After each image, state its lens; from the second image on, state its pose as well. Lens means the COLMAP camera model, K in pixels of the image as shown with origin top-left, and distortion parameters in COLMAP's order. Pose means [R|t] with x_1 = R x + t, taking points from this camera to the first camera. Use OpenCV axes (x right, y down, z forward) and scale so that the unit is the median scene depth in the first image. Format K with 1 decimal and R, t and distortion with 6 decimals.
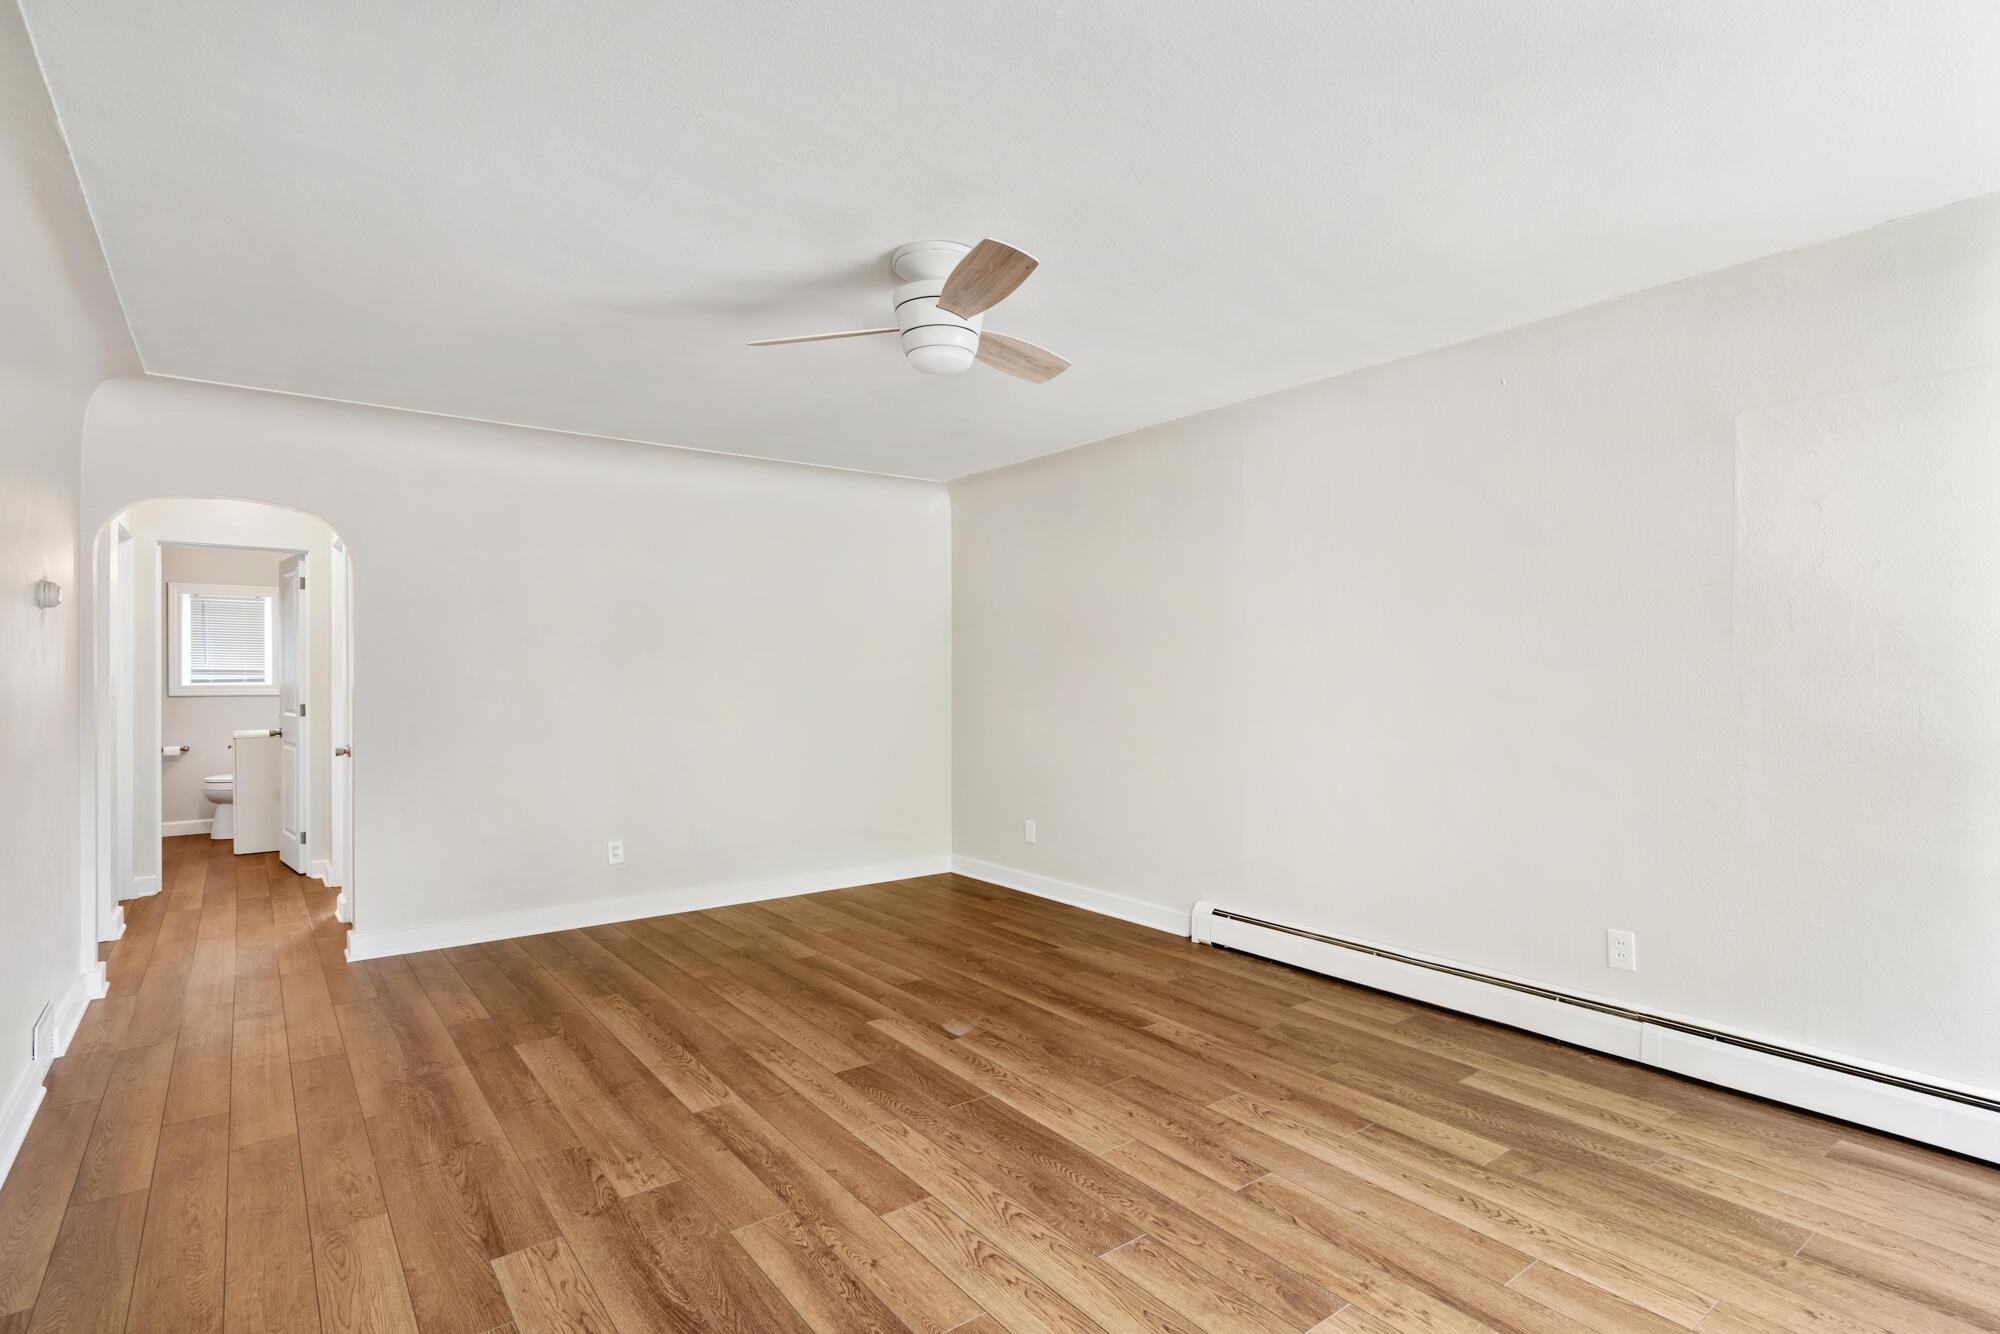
lens RADIAL K [[997.5, 0, 1002.0], [0, 997.5, 673.6], [0, 0, 1]] dist [0.003104, 0.000772]
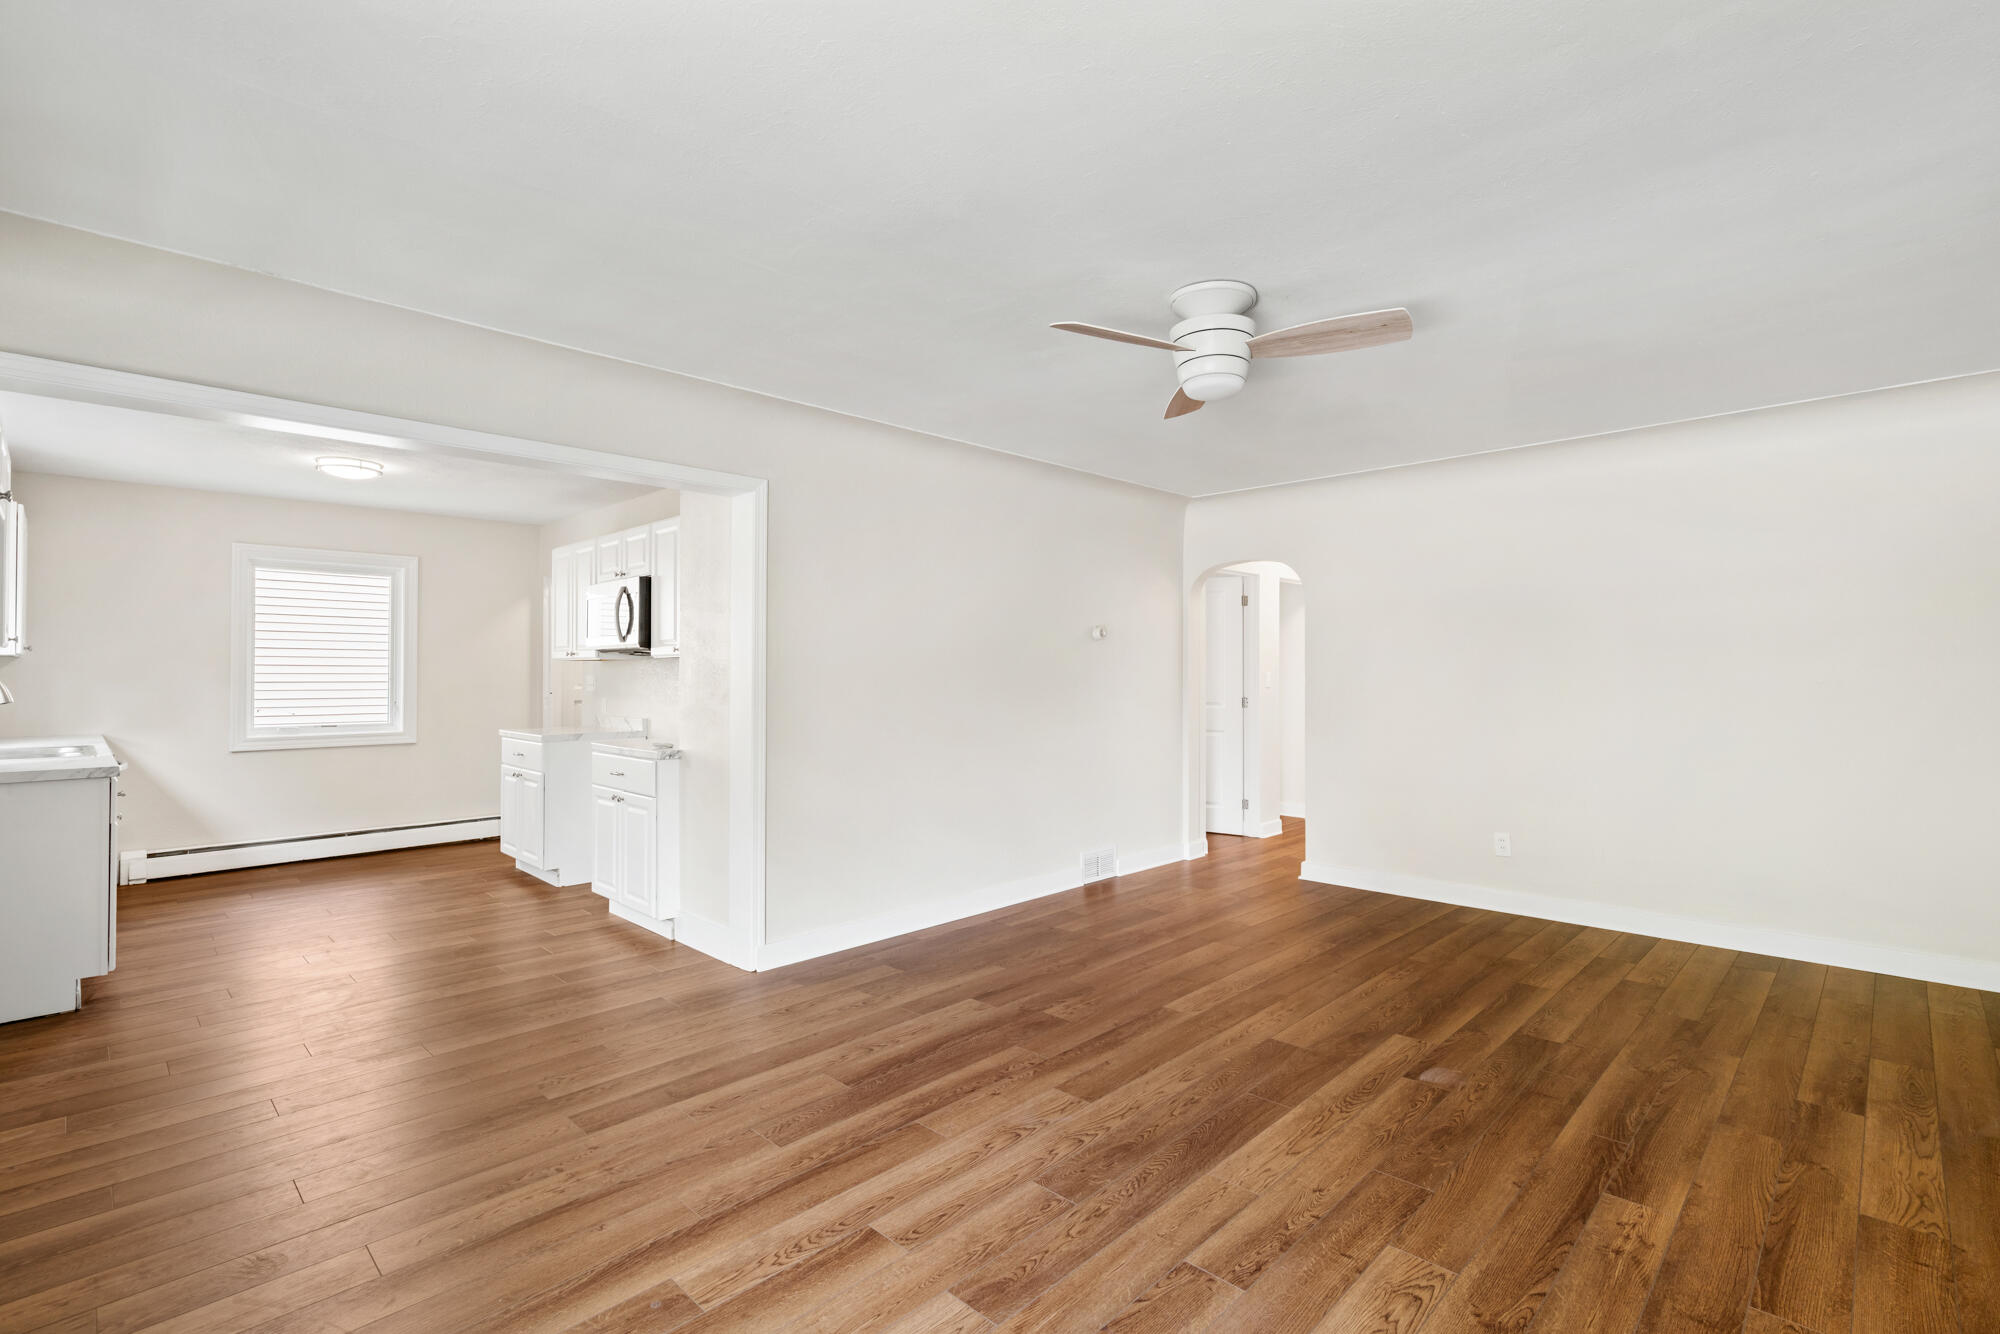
lens RADIAL K [[913.0, 0, 1001.0], [0, 913.0, 667.1], [0, 0, 1]] dist [0.002990, 0.000189]
pose [[0.143172, -0.007388, -0.989670, 0.726677], [0.005087, 0.999964, -0.006729, -0.004385], [0.989685, -0.004071, 0.143204, 0.515532]]
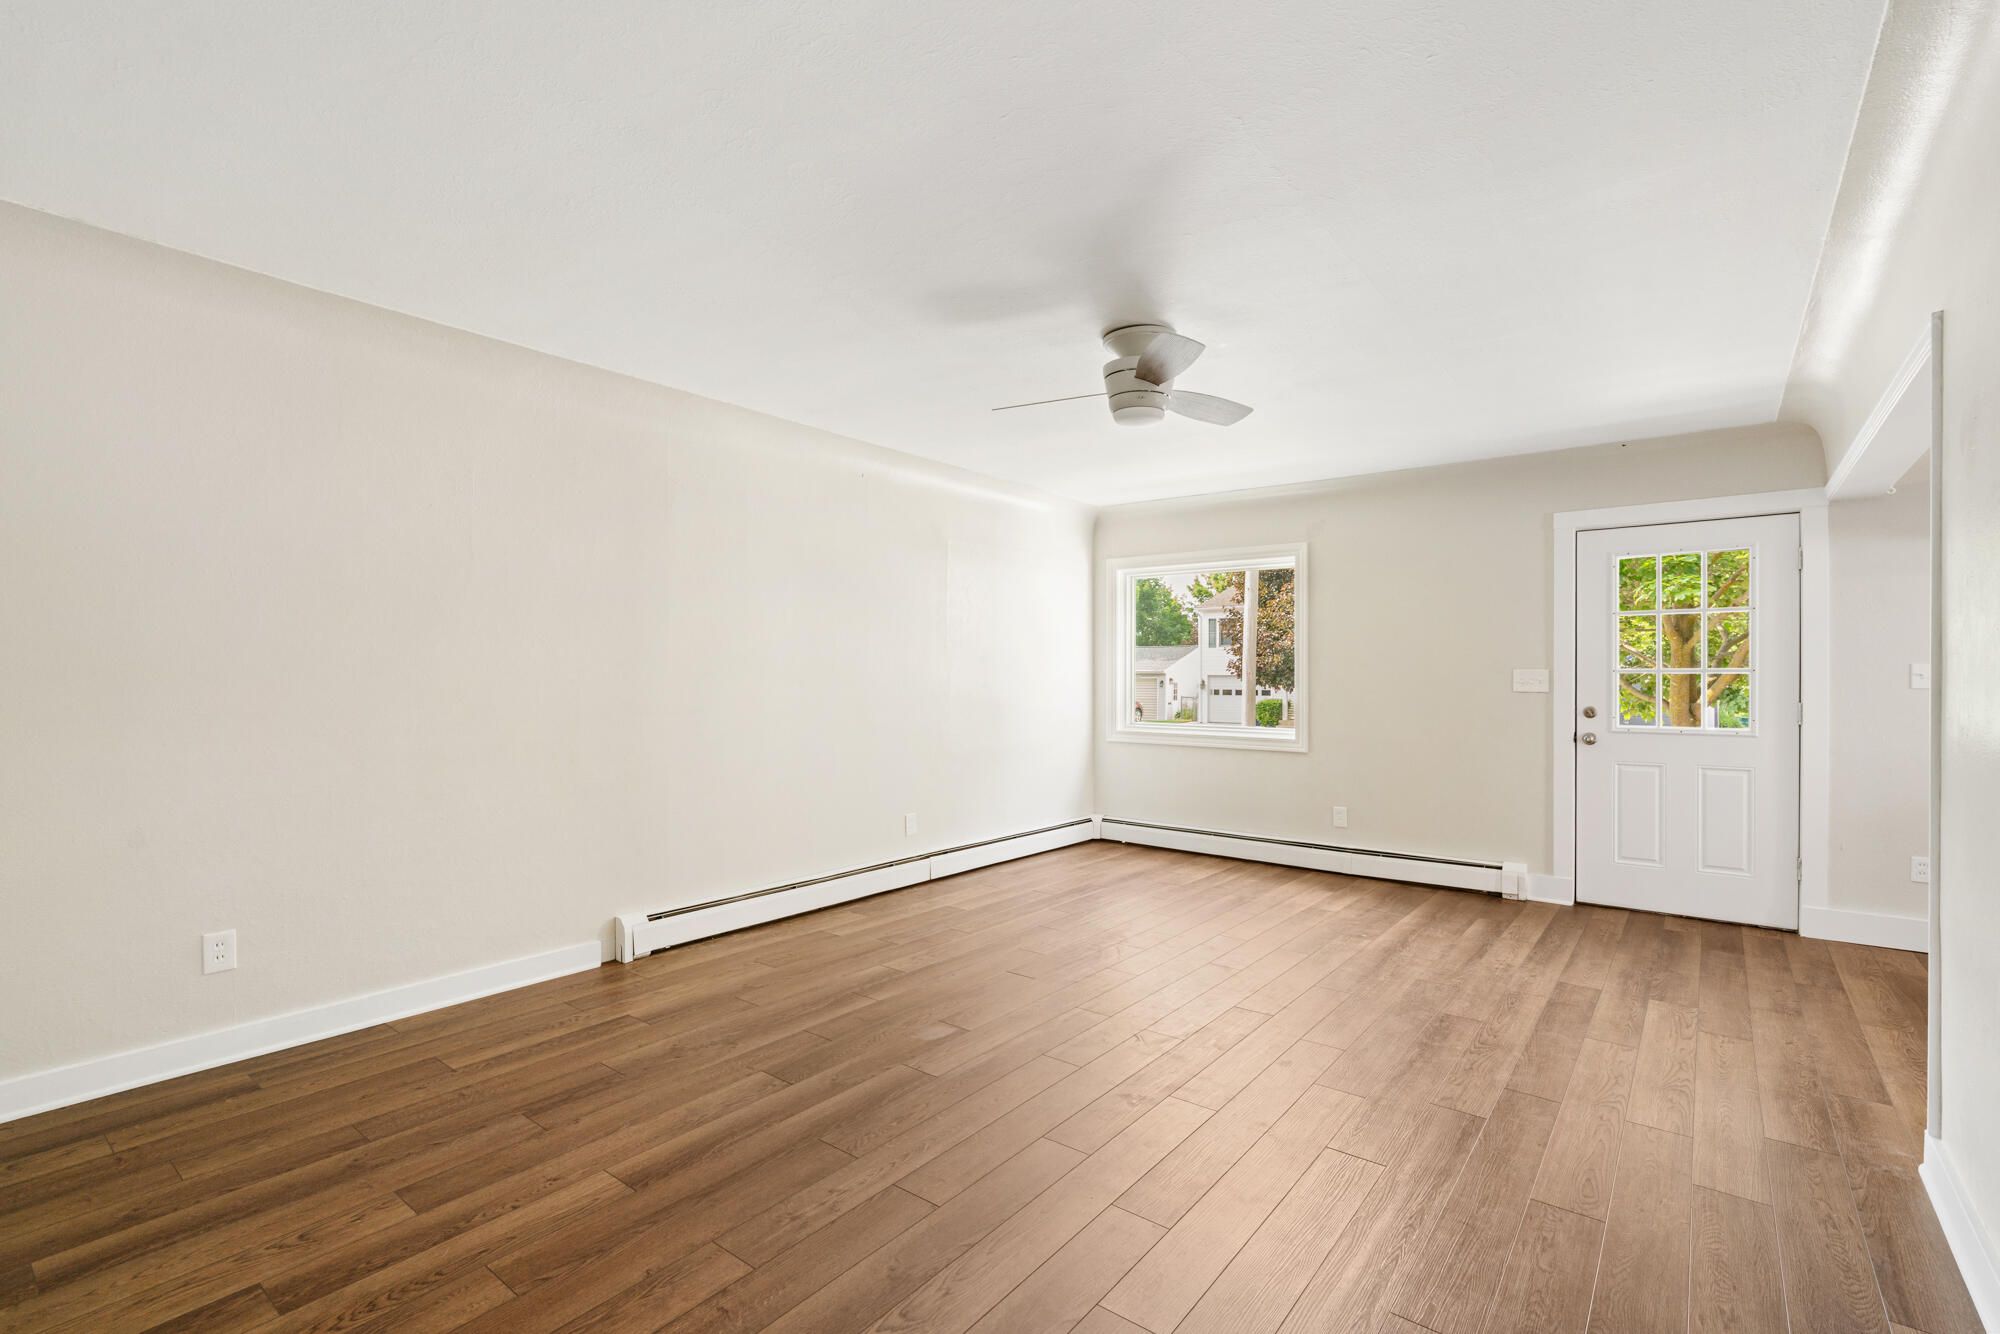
lens RADIAL K [[913.0, 0, 1003.7], [0, 913.0, 673.7], [0, 0, 1]] dist [0.002990, 0.000189]
pose [[-0.260709, 0.002980, 0.965413, -0.935487], [-0.004759, 0.999979, -0.004372, 0.014632], [-0.965406, -0.005734, -0.260689, 1.201725]]
